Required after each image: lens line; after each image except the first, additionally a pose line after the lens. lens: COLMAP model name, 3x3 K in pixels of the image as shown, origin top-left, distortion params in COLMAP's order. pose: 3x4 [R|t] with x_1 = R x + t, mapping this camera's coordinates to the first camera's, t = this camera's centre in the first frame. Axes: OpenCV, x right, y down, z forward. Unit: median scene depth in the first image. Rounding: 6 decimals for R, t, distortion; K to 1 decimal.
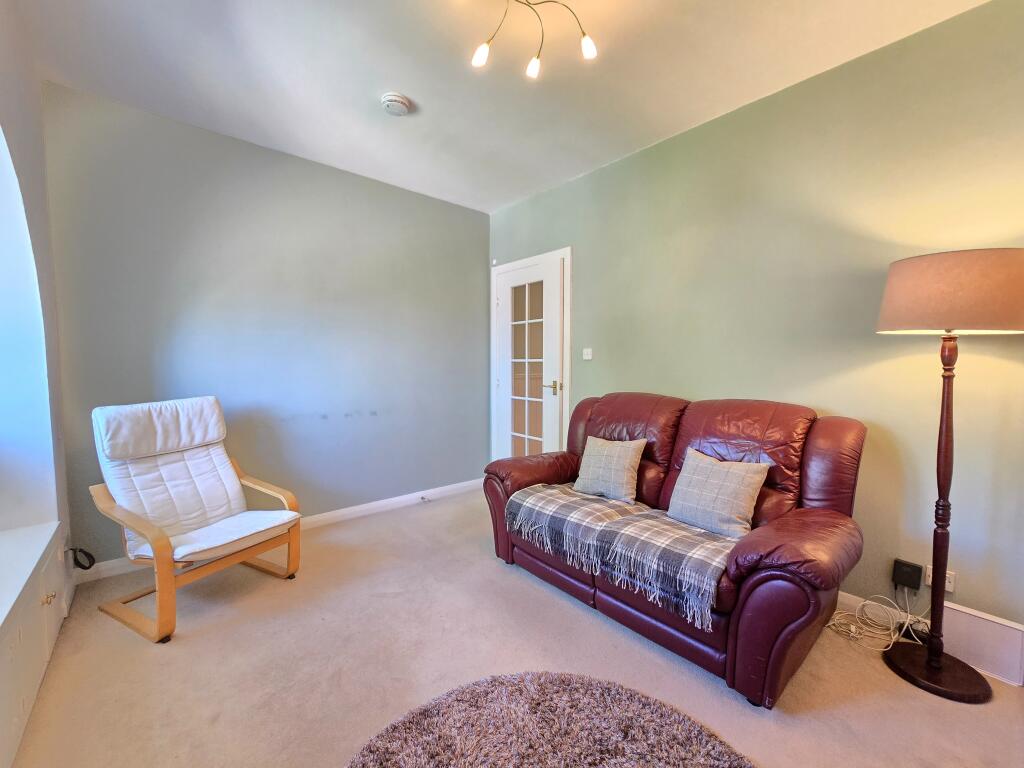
lens RADIAL K [[421.6, 0, 507.2], [0, 421.6, 388.9], [0, 0, 1]] dist [-0.000722, -0.000154]
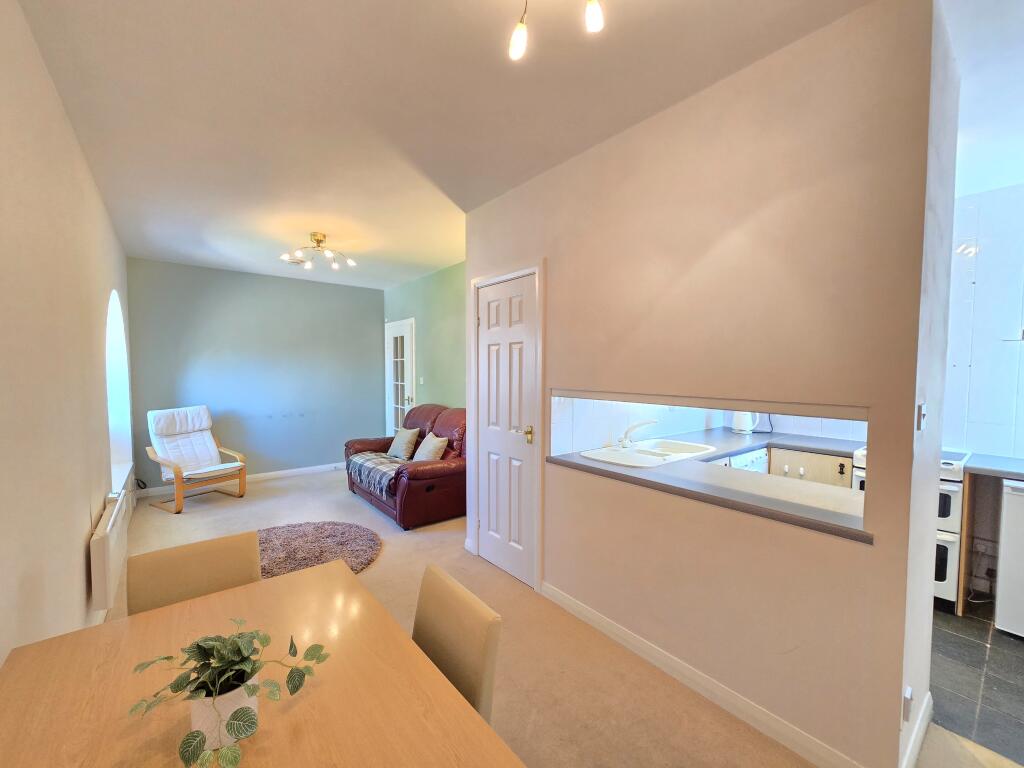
lens RADIAL K [[421.6, 0, 507.2], [0, 421.6, 388.9], [0, 0, 1]] dist [-0.000722, -0.000154]
pose [[0.999122, 0.000068, -0.041893, 0.854161], [-0.000754, 0.999866, -0.016360, -0.031156], [0.041886, 0.016377, 0.998988, -0.976297]]
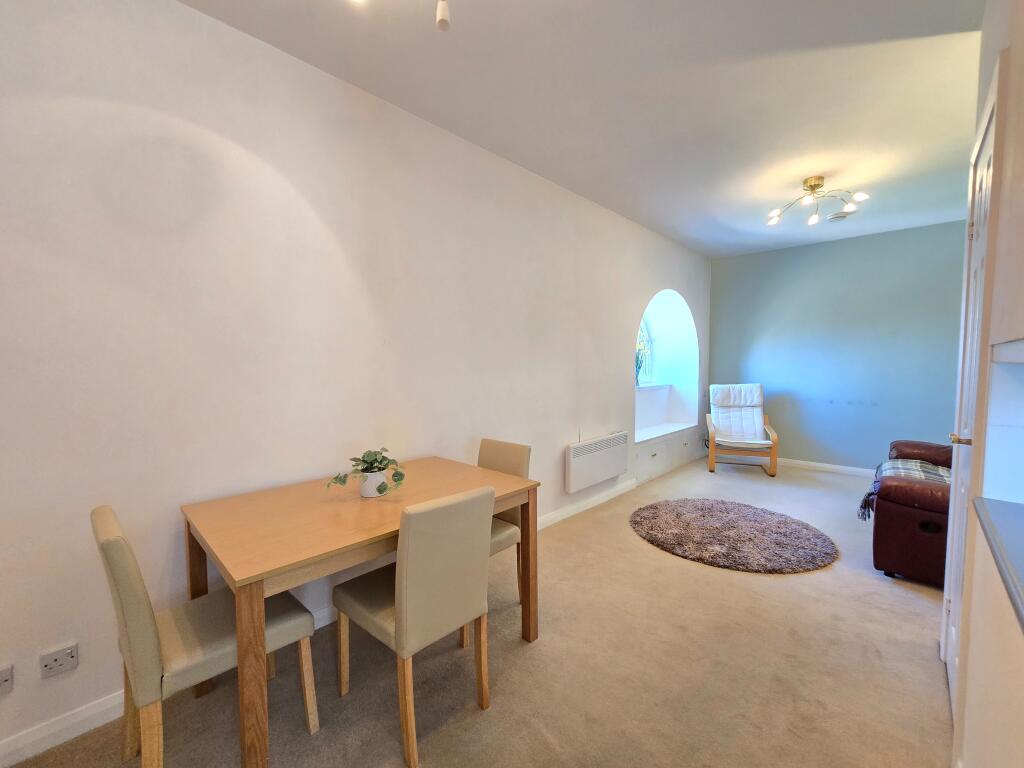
lens RADIAL K [[421.6, 0, 507.2], [0, 421.6, 388.9], [0, 0, 1]] dist [-0.000722, -0.000154]
pose [[0.082705, 0.053635, -0.995130, 1.377753], [-0.054354, 0.997307, 0.049235, 0.009458], [0.995091, 0.050017, 0.085397, -0.443475]]
